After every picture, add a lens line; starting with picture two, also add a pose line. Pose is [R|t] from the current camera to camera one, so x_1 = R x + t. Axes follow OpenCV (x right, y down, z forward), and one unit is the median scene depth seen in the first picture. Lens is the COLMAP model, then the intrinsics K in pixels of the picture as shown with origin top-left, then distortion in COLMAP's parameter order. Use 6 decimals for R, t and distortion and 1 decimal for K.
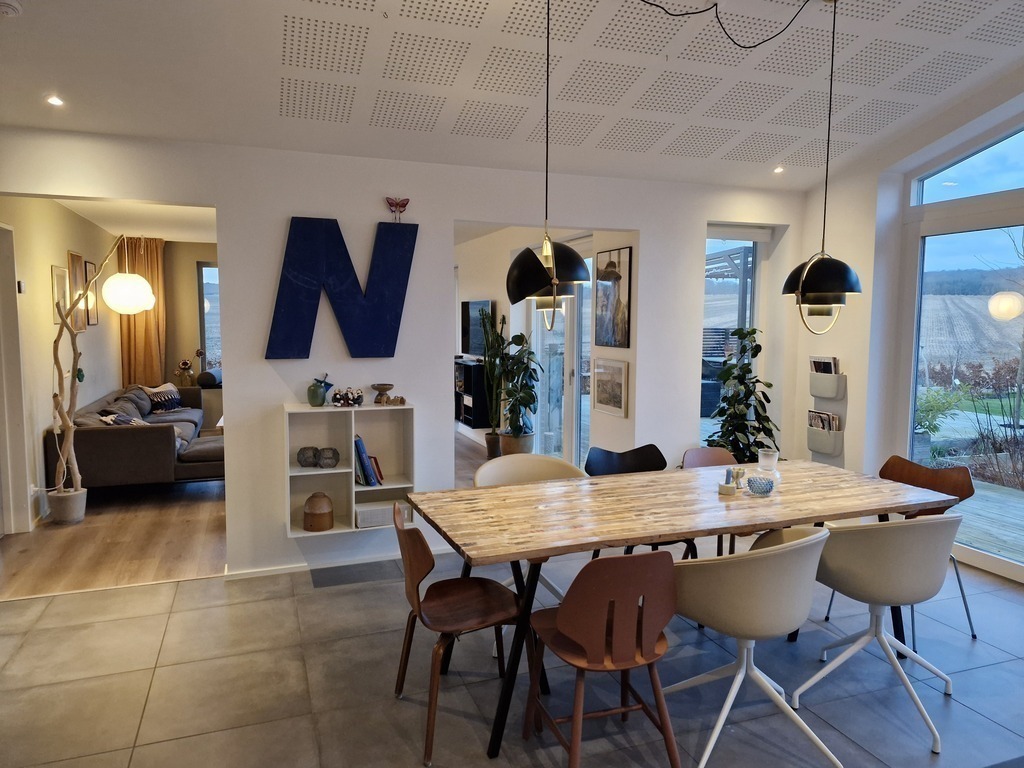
lens RADIAL K [[710.0, 0, 518.2], [0, 710.0, 373.1], [0, 0, 1]] dist [0.093956, -0.104016]
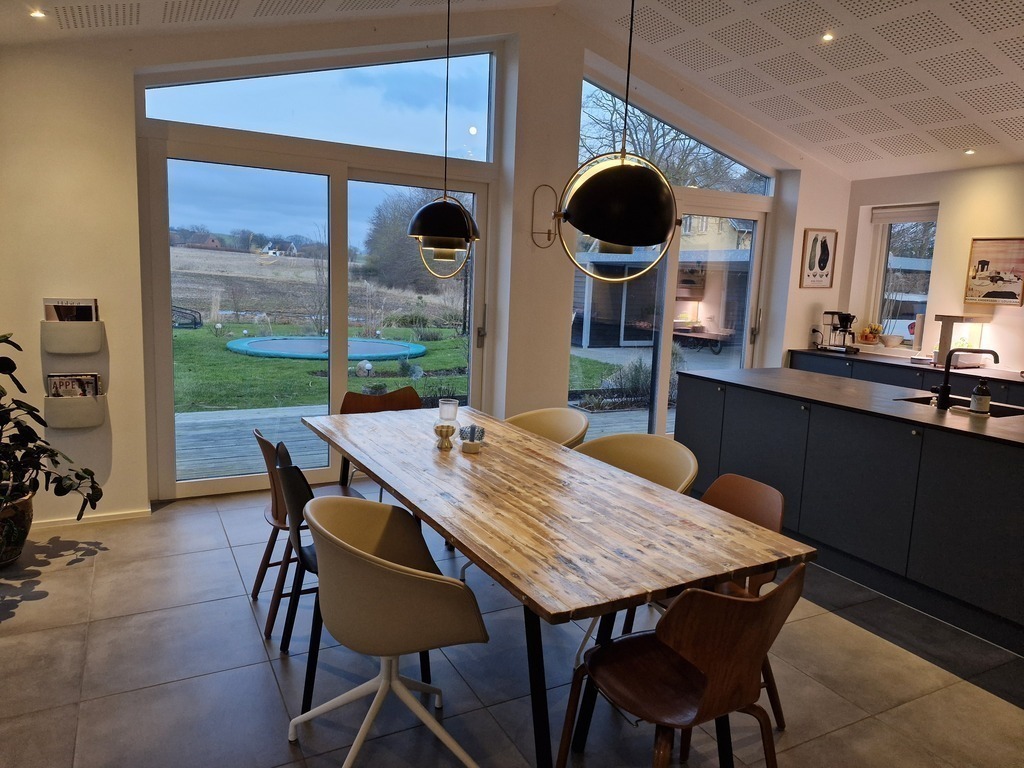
lens RADIAL K [[710.0, 0, 518.2], [0, 710.0, 373.1], [0, 0, 1]] dist [0.093956, -0.104016]
pose [[-0.147724, -0.148516, 0.977814, -0.382858], [0.035534, 0.987226, 0.155314, -0.047345], [-0.988390, 0.057690, -0.140560, 0.670249]]
